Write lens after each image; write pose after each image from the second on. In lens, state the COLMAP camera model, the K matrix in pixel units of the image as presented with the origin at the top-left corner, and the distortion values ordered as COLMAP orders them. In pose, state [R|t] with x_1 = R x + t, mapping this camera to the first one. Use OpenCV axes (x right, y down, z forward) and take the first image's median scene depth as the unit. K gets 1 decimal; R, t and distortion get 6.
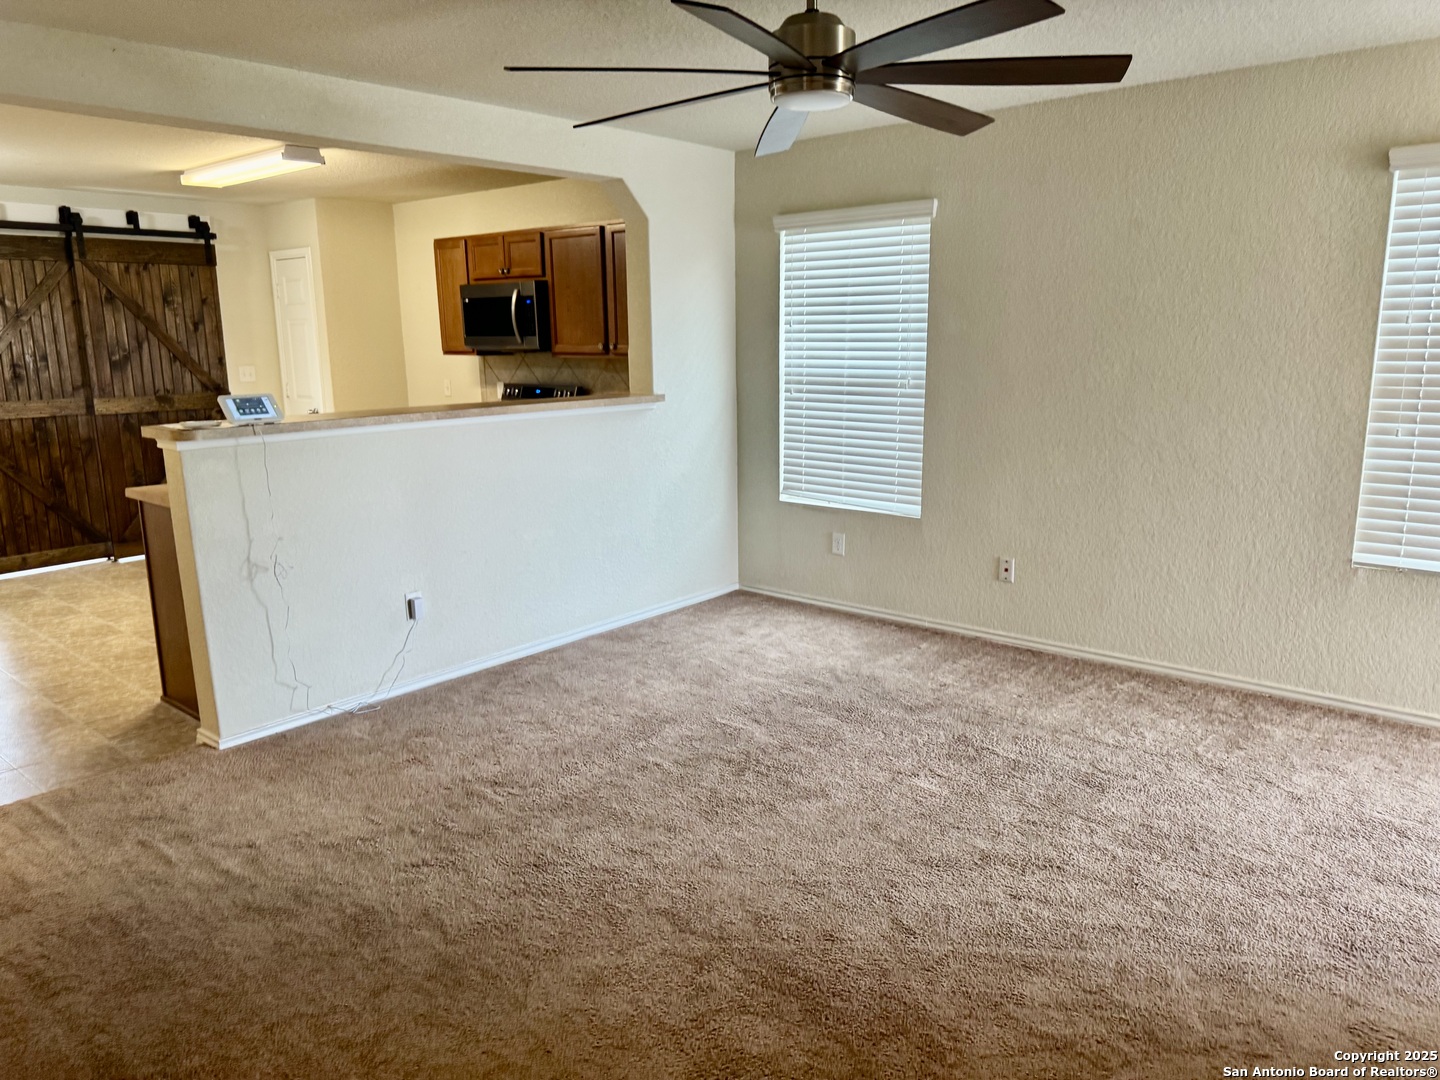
lens RADIAL K [[1034.3, 0, 720.0], [0, 1034.3, 540.0], [0, 0, 1]] dist [0.016832, -0.005635]
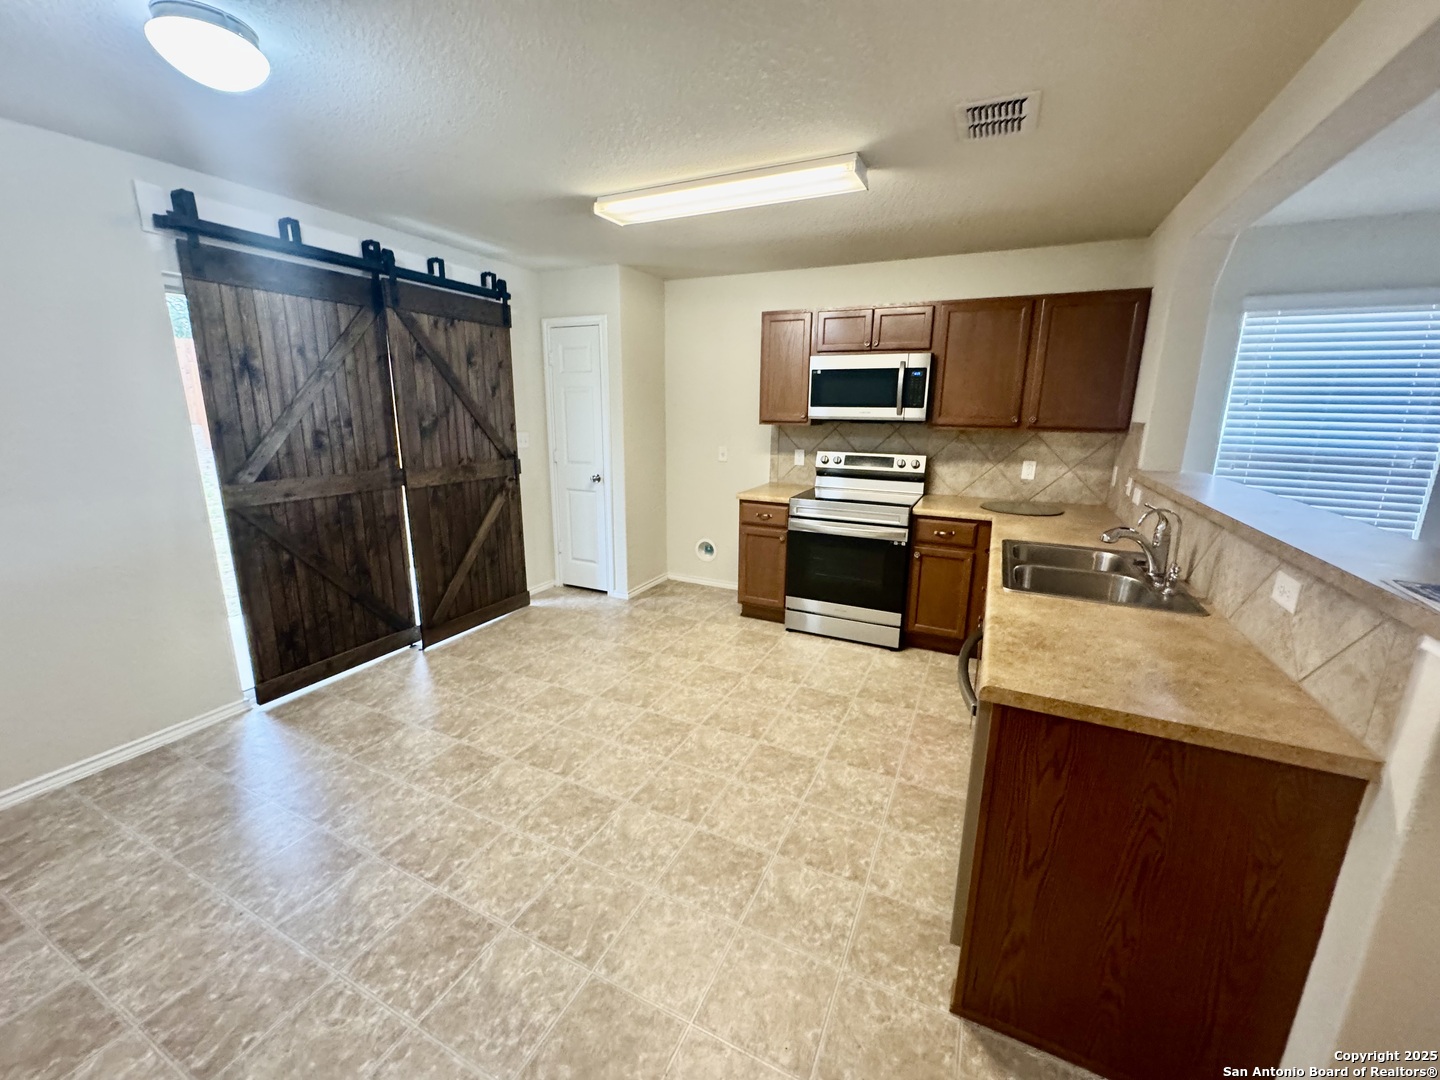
lens RADIAL K [[572.9, 0, 722.2], [0, 572.9, 535.1], [0, 0, 1]] dist [0.000224, 0.000093]
pose [[0.962097, -0.036575, 0.270242, -0.477705], [0.031743, 0.999249, 0.022227, -0.083957], [-0.270852, -0.012806, 0.962536, 0.466254]]
